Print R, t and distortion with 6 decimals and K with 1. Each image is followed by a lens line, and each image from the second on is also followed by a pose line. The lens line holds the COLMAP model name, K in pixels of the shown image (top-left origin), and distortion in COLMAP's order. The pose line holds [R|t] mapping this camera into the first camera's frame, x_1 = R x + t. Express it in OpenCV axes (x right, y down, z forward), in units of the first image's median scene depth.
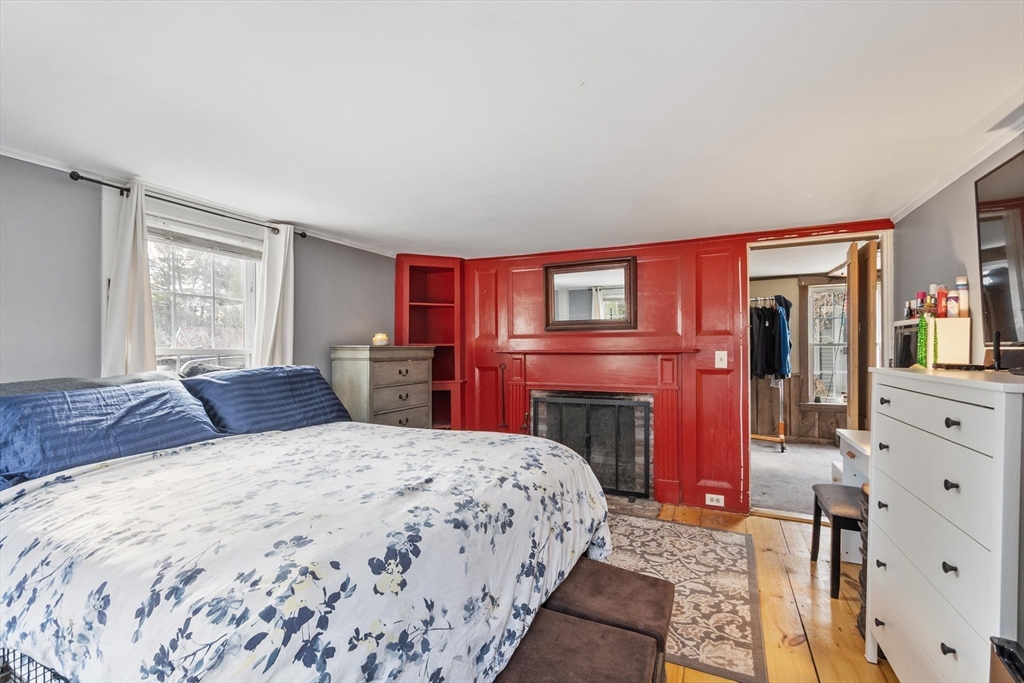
lens RADIAL K [[444.1, 0, 512.3], [0, 444.1, 344.2], [0, 0, 1]] dist [0.002499, -0.000908]
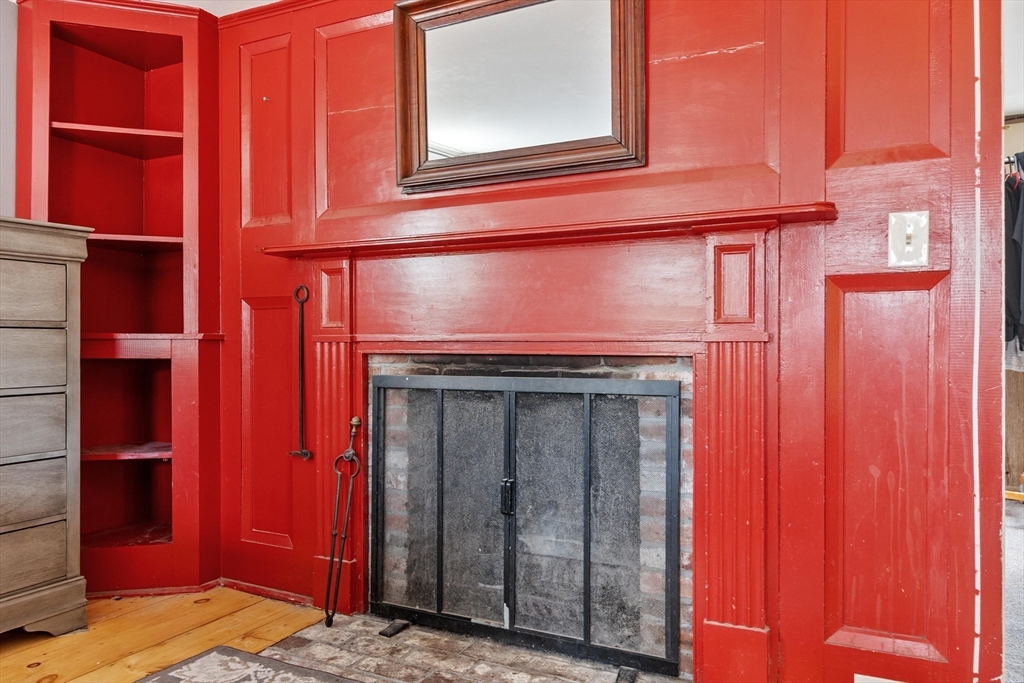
lens RADIAL K [[723.9, 0, 510.5], [0, 723.9, 342.1], [0, 0, 1]] dist [0.003398, 0.003709]
pose [[0.998693, 0.001753, -0.051089, 0.207868], [-0.001072, 0.999910, 0.013353, 0.092426], [0.051108, -0.013280, 0.998605, 0.455921]]
